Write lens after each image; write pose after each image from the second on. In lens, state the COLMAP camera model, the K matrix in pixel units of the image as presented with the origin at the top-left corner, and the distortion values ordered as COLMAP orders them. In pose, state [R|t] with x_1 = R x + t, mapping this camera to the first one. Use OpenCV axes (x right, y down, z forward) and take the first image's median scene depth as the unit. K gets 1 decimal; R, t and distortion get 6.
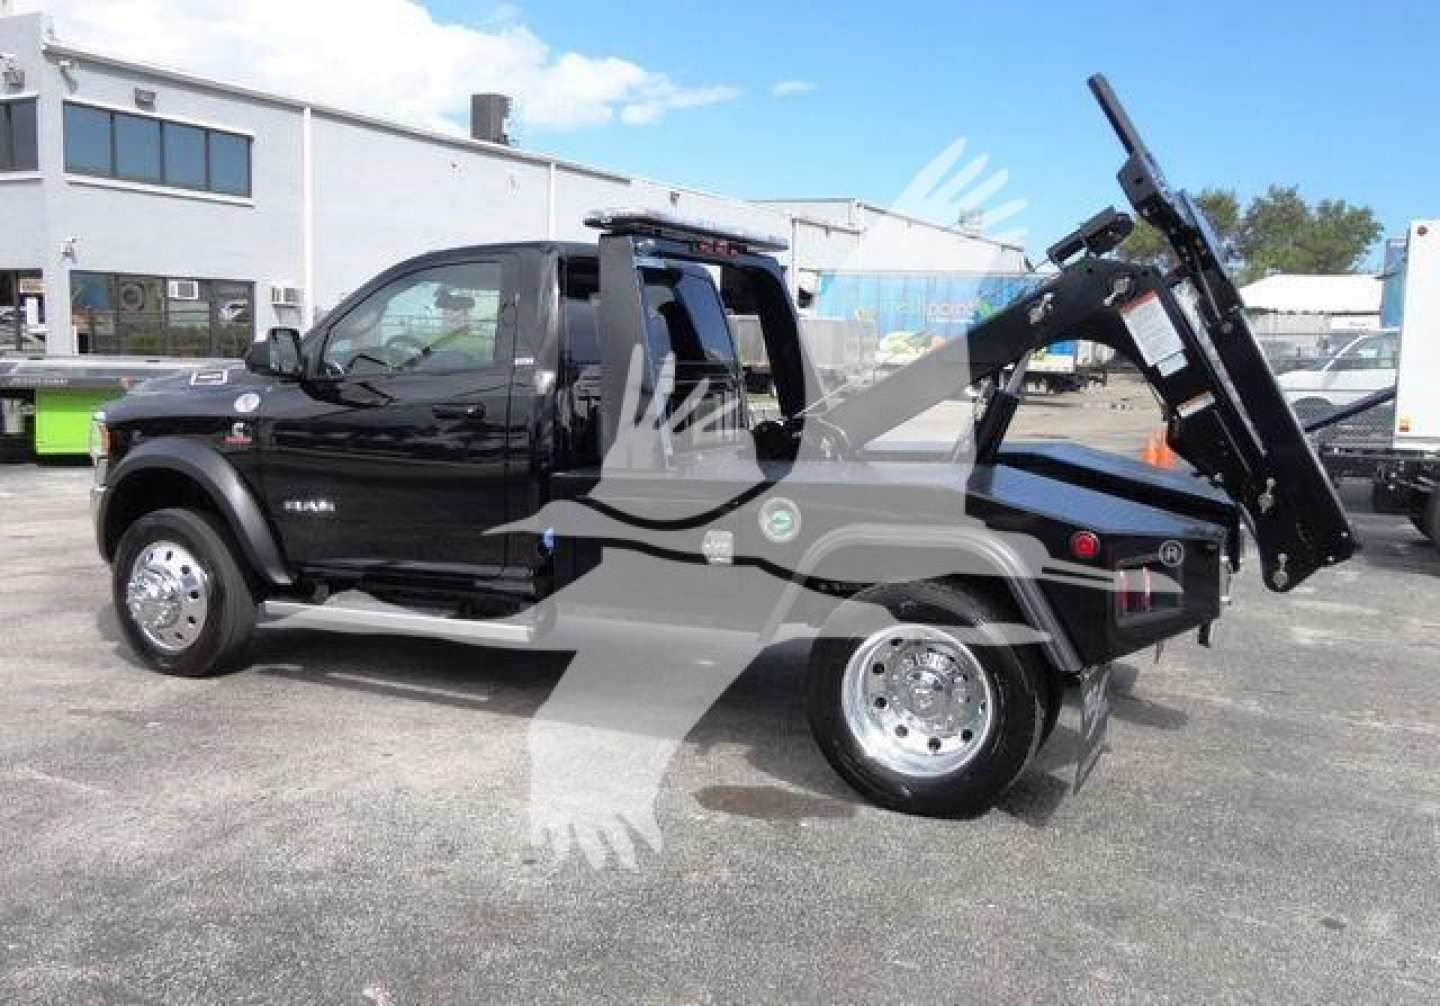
lens RADIAL K [[1229.4, 0, 725.6], [0, 1229.4, 500.6], [0, 0, 1]] dist [-0.033876, 0.022305]
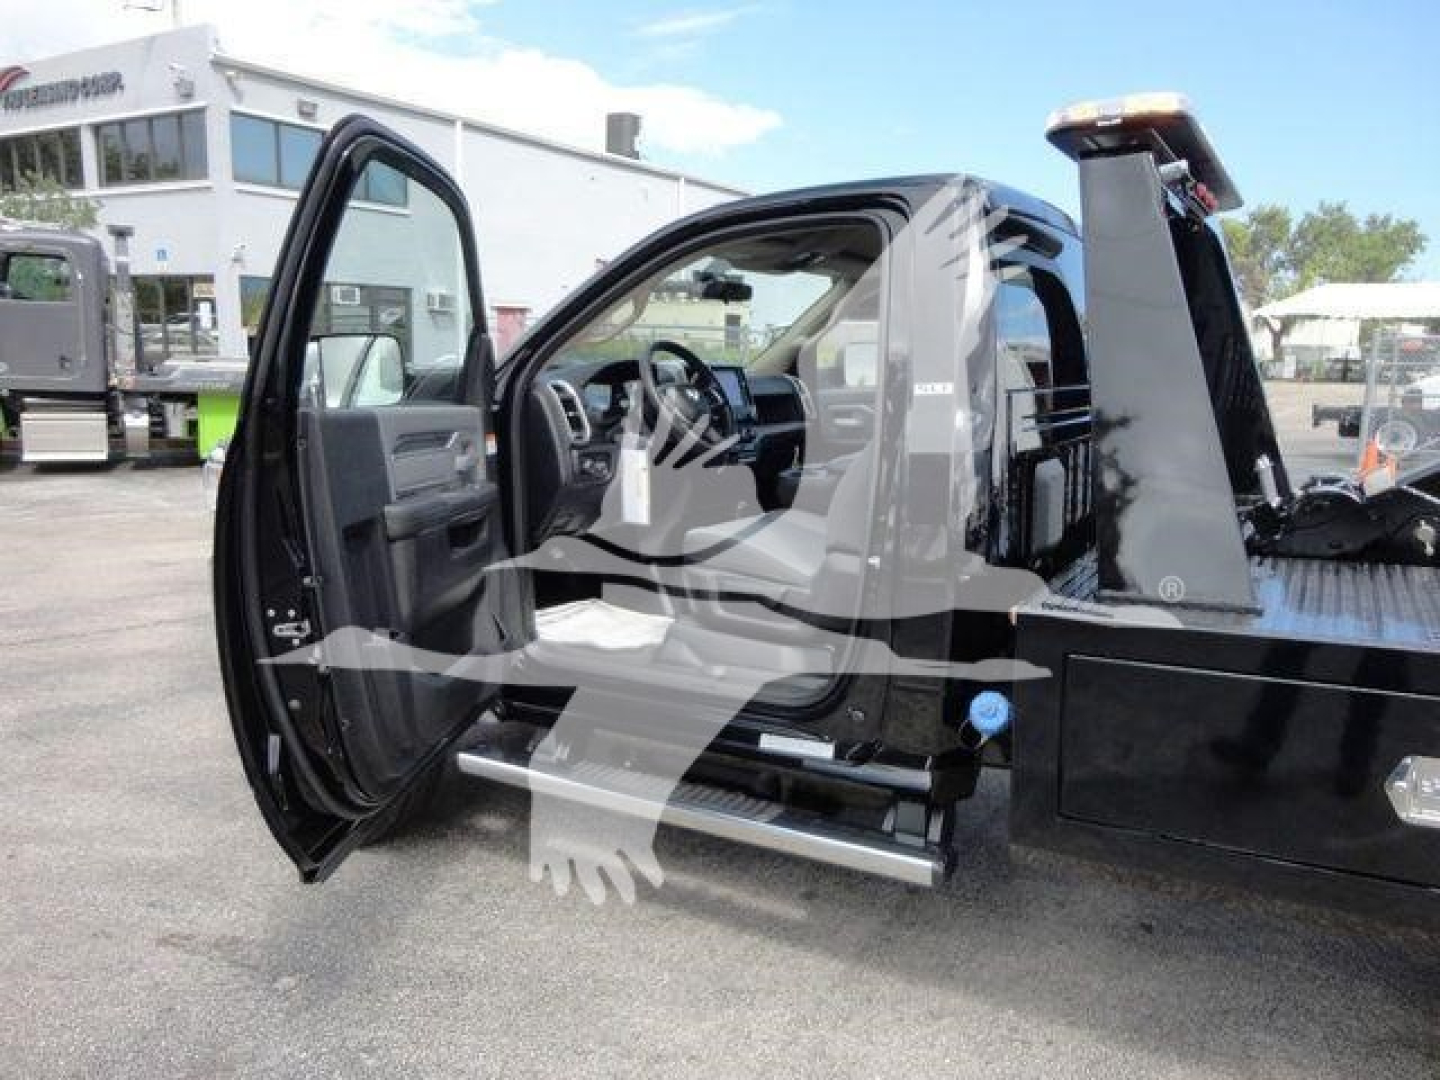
lens RADIAL K [[1032.9, 0, 729.4], [0, 1032.9, 529.9], [0, 0, 1]] dist [-0.006734, -0.003184]
pose [[0.997809, 0.012914, -0.064886, -0.049223], [-0.009743, 0.998754, 0.048939, -0.015495], [0.065437, -0.048200, 0.996692, 0.115680]]
